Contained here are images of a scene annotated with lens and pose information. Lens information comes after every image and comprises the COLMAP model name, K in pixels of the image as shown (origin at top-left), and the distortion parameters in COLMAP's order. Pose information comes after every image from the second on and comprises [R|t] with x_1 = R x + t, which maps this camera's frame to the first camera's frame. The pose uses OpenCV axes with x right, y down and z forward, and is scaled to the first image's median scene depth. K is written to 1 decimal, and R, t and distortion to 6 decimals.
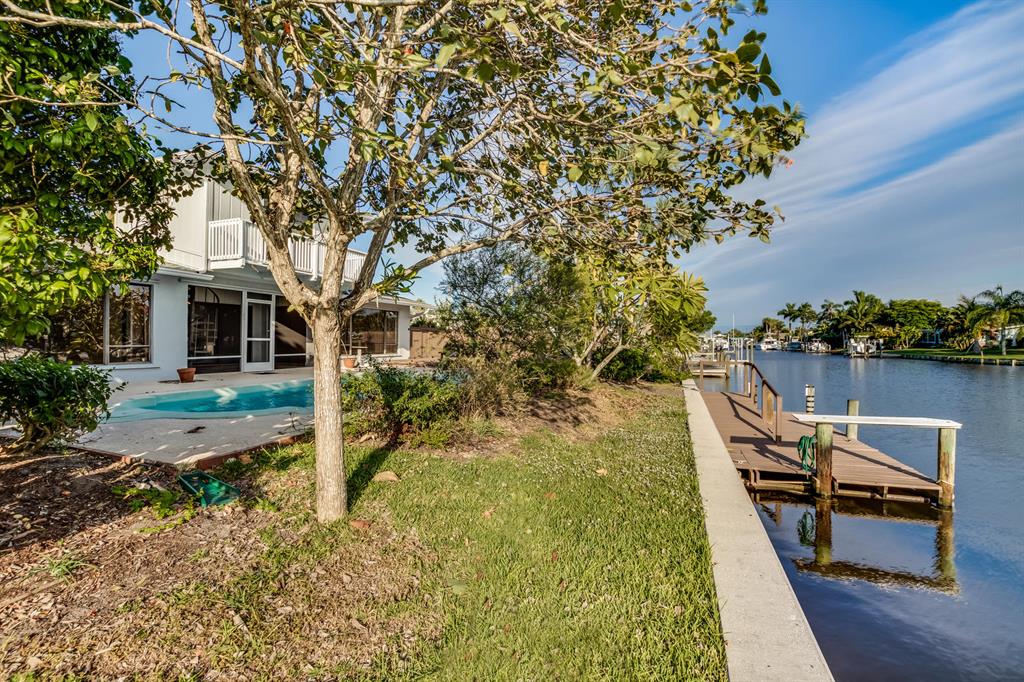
lens RADIAL K [[469.5, 0, 507.9], [0, 469.5, 338.0], [0, 0, 1]] dist [-0.030830, -0.000228]
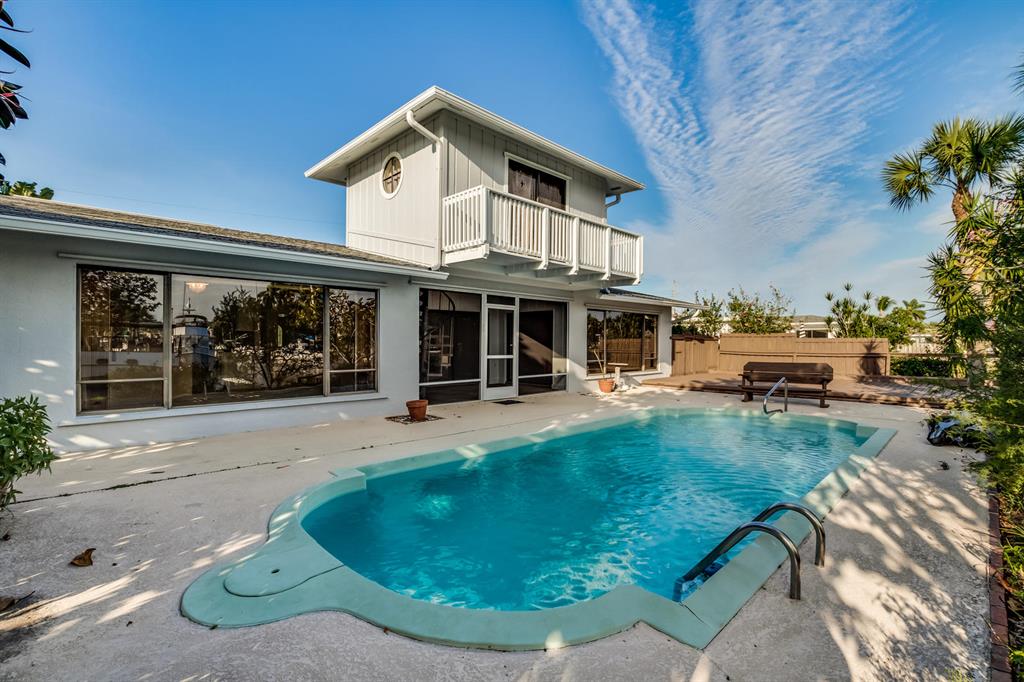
lens RADIAL K [[469.6, 0, 508.9], [0, 469.6, 342.9], [0, 0, 1]] dist [-0.024901, 0.001137]
pose [[0.906405, -0.001410, -0.422408, -0.221070], [0.003921, 0.999979, 0.005077, -0.025843], [0.422392, -0.006259, 0.906392, 0.344183]]
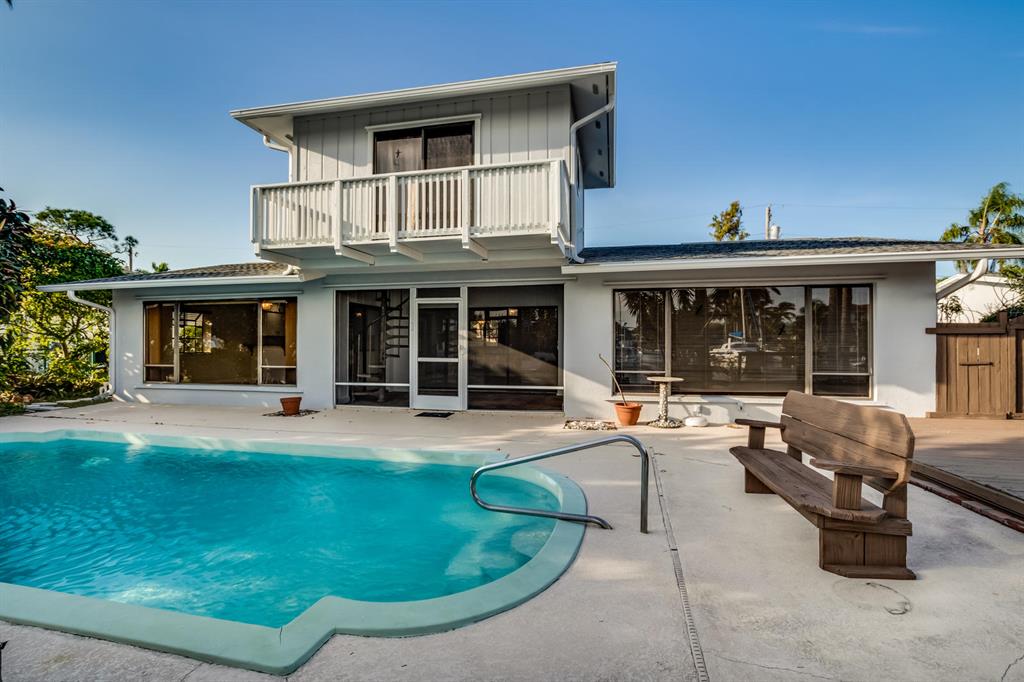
lens RADIAL K [[469.6, 0, 508.9], [0, 469.6, 342.9], [0, 0, 1]] dist [-0.024901, 0.001137]
pose [[0.138454, -0.007554, -0.990340, 0.134767], [0.007748, 0.999949, -0.006544, -0.016915], [0.990339, -0.006767, 0.138505, 1.124328]]
